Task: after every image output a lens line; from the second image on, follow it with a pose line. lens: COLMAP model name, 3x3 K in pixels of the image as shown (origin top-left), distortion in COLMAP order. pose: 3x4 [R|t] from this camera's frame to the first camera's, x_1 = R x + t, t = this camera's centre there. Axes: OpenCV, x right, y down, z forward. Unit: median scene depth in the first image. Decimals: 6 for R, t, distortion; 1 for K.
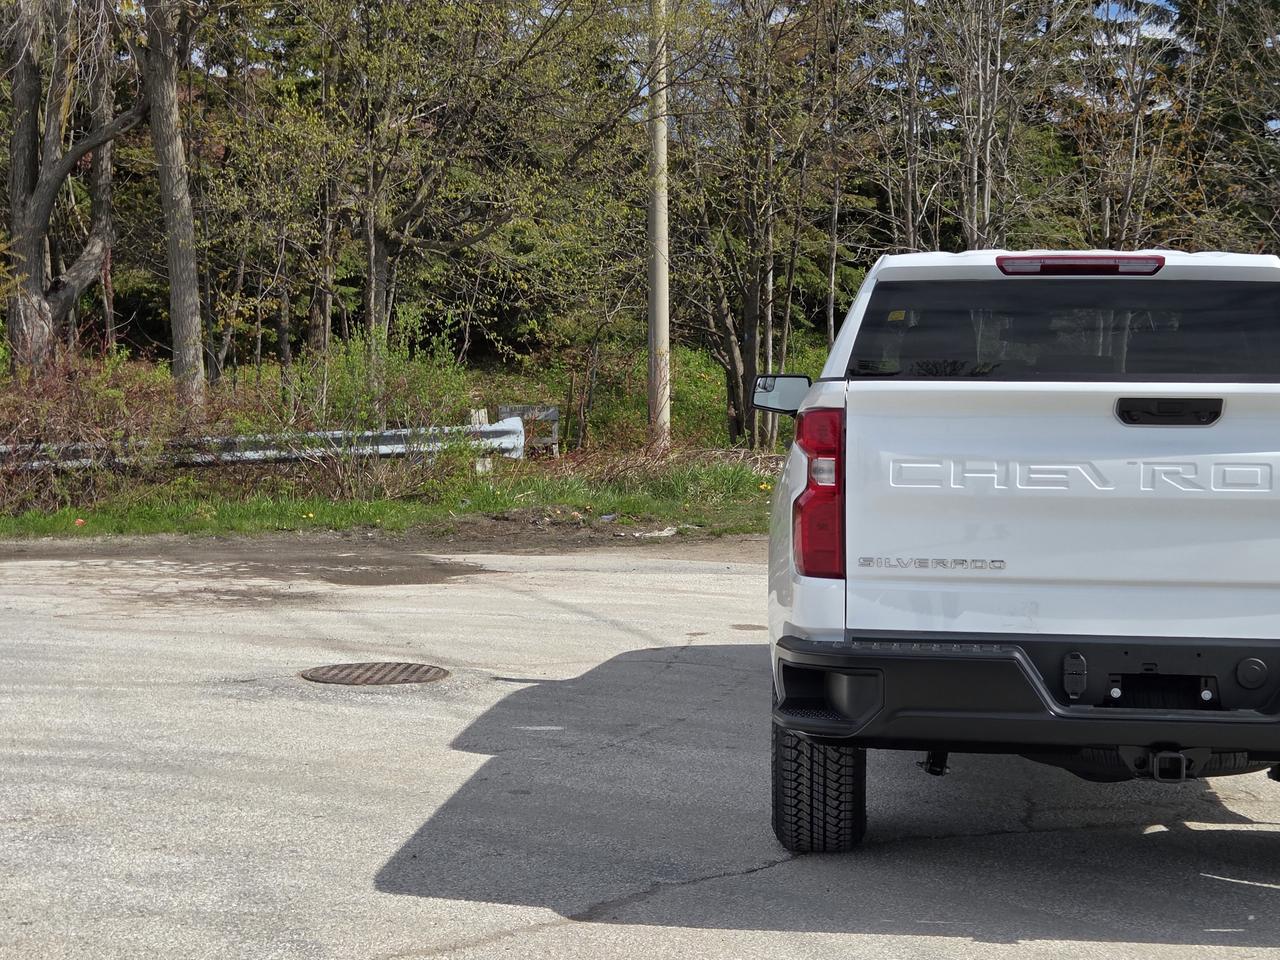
lens RADIAL K [[2154.2, 0, 642.8], [0, 2154.2, 477.2], [0, 0, 1]] dist [0.152158, -0.333872]
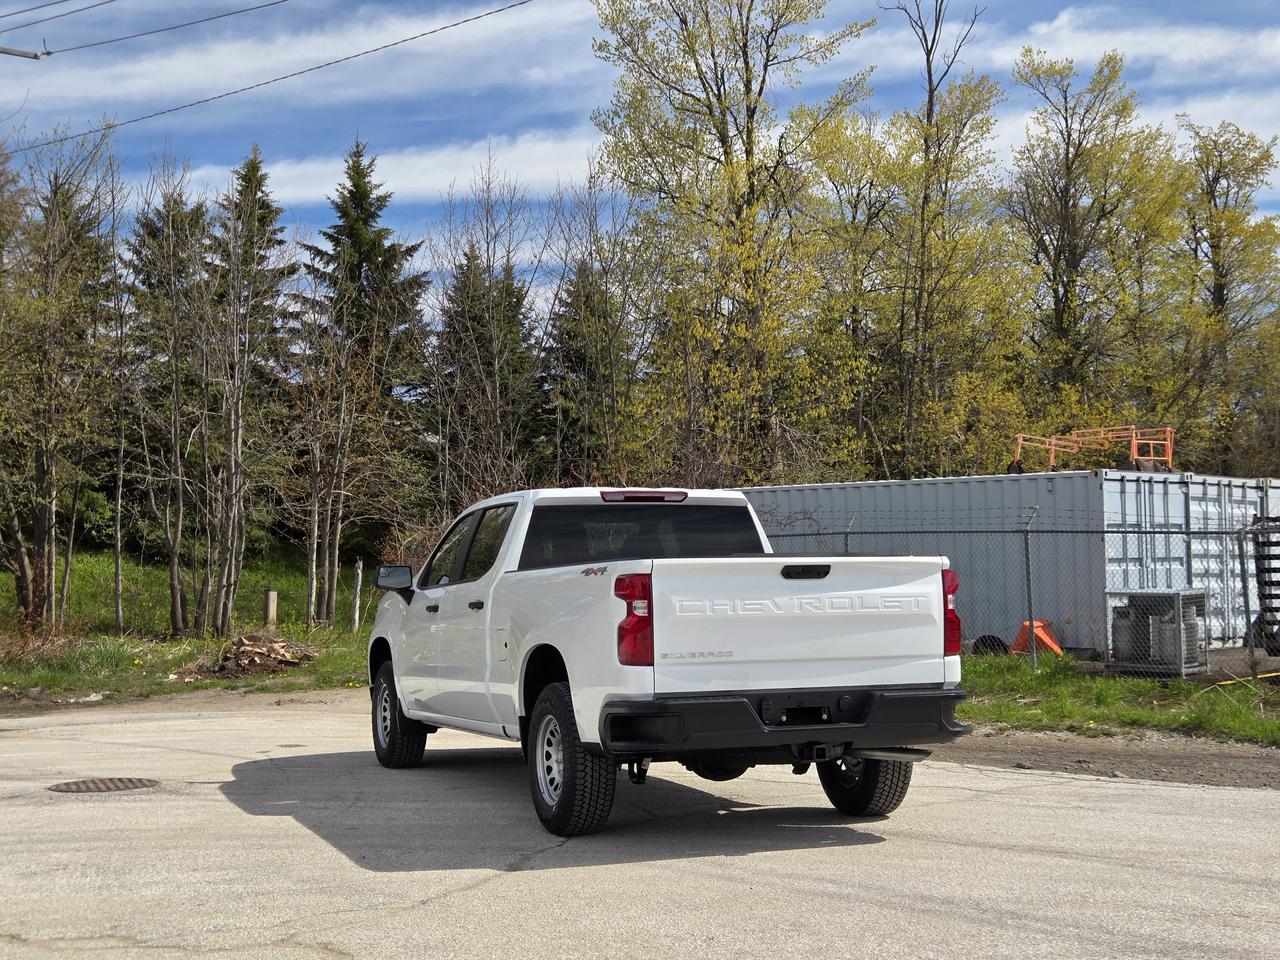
lens RADIAL K [[1743.8, 0, 635.3], [0, 1743.8, 449.1], [0, 0, 1]] dist [0.078091, -0.016000]
pose [[0.897085, 0.011992, 0.441695, -0.152619], [0.041259, 0.992991, -0.110758, 0.007190], [-0.439927, 0.117583, 0.890302, -0.092087]]
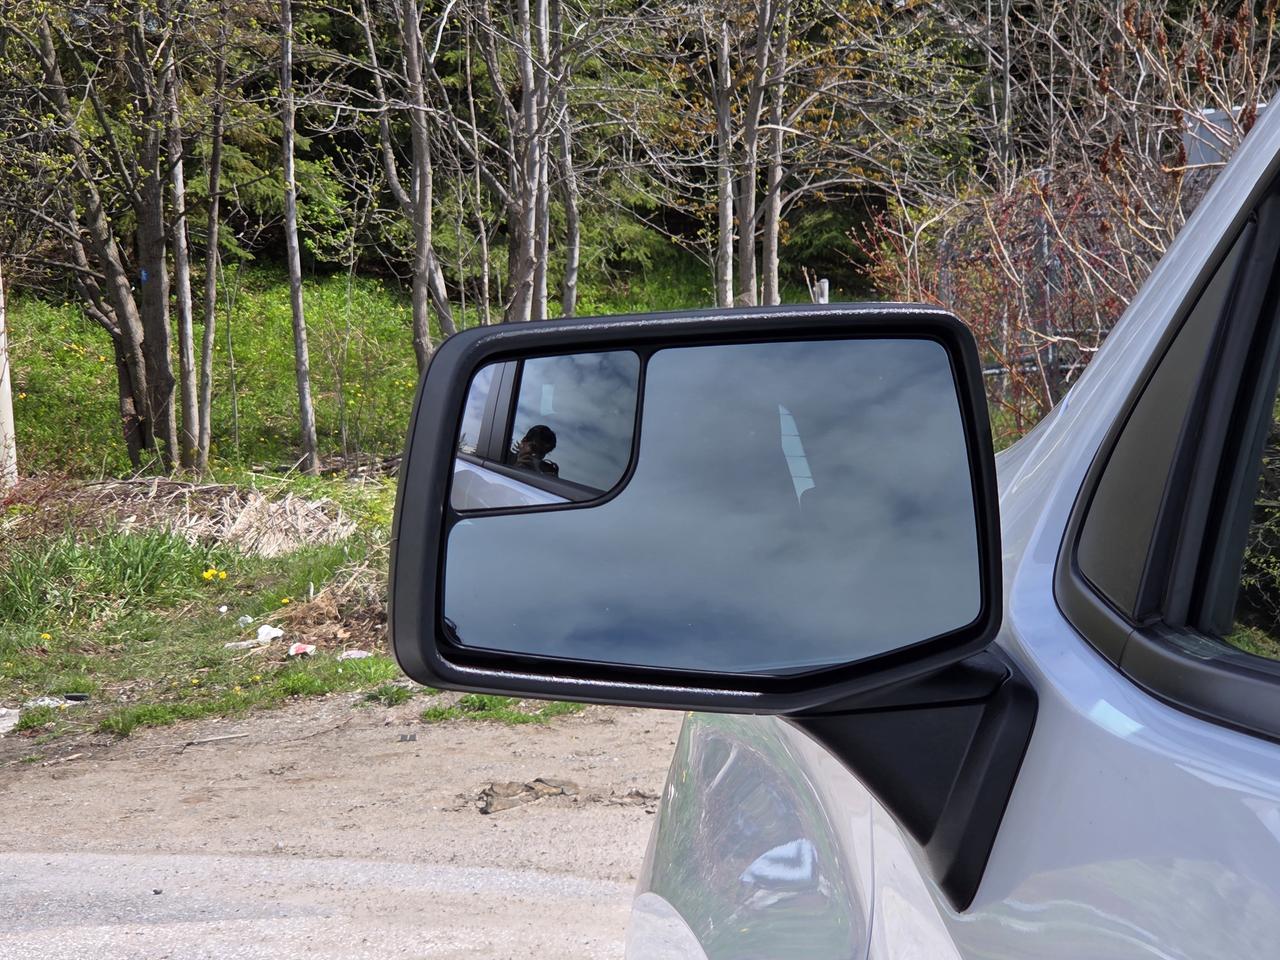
lens RADIAL K [[2797.2, 0, 713.3], [0, 2797.2, 479.2], [0, 0, 1]] dist [-0.010768, 0.111849]
pose [[0.967413, -0.069436, 0.243496, 0.015685], [0.068105, 0.997581, 0.013892, -0.018551], [-0.243872, 0.003144, 0.969802, 0.401244]]
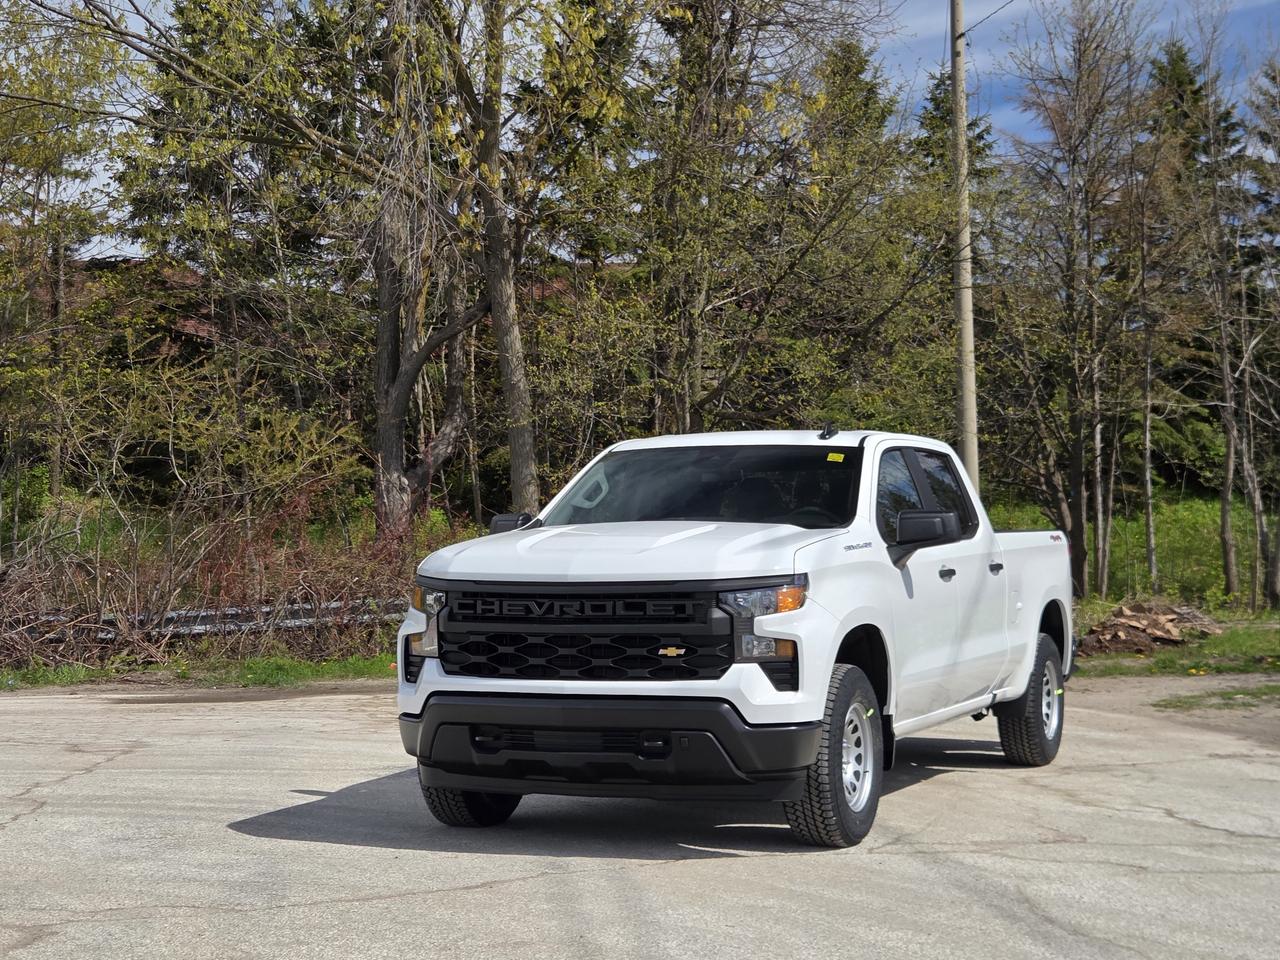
lens RADIAL K [[2202.3, 0, 640.9], [0, 2202.3, 449.0], [0, 0, 1]] dist [0.141534, -0.295708]
pose [[0.978553, -0.026547, -0.204278, 0.106250], [0.008194, 0.995893, -0.090168, 0.012024], [0.205832, 0.086560, 0.974751, -0.121931]]
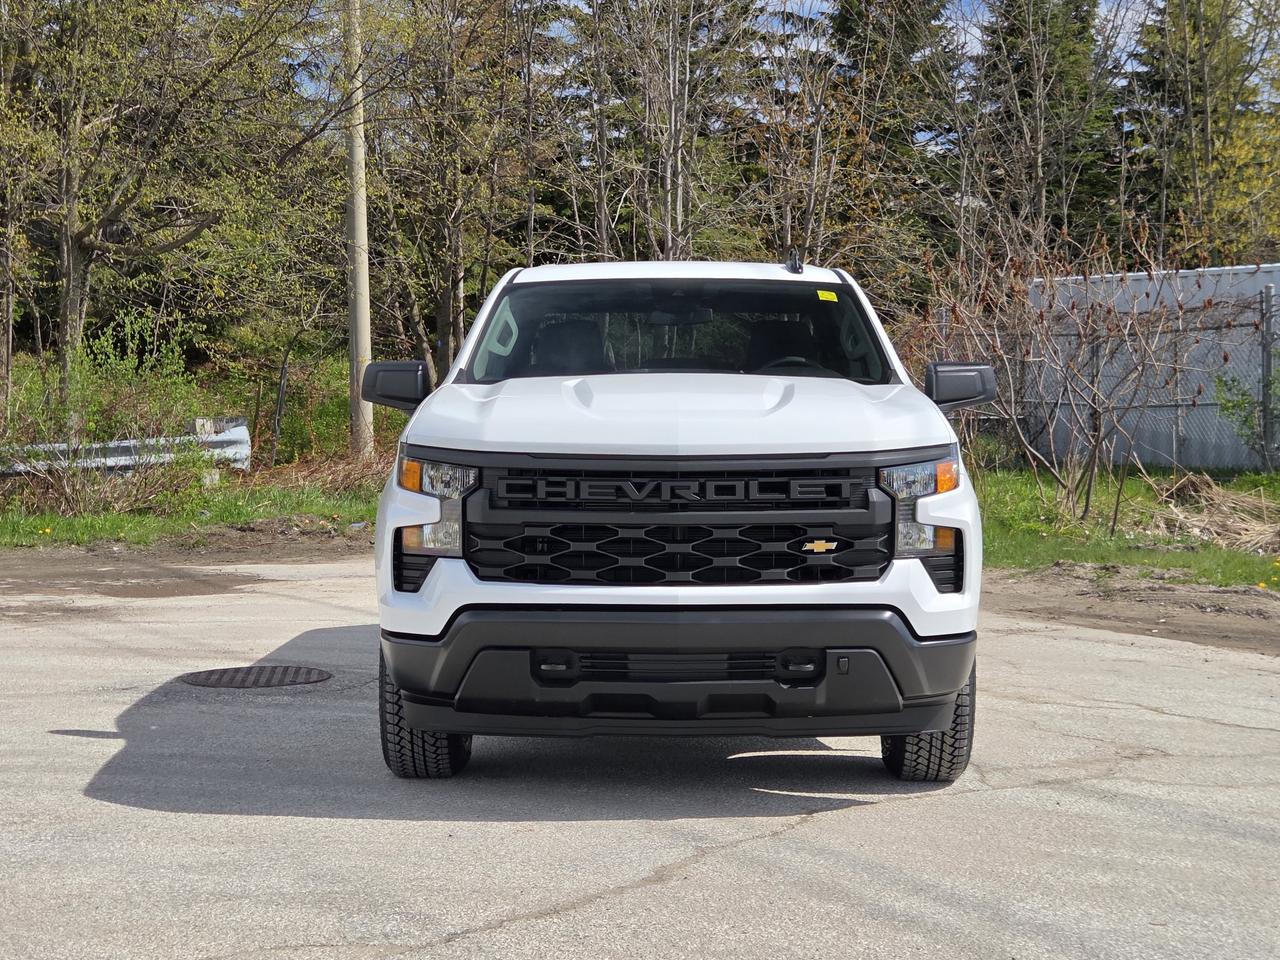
lens RADIAL K [[2202.3, 0, 640.9], [0, 2202.3, 449.0], [0, 0, 1]] dist [0.141534, -0.295708]
pose [[0.985232, -0.017538, 0.170322, -0.057582], [0.020720, 0.999642, -0.016919, 0.003286], [-0.169965, 0.020198, 0.985243, -0.016498]]
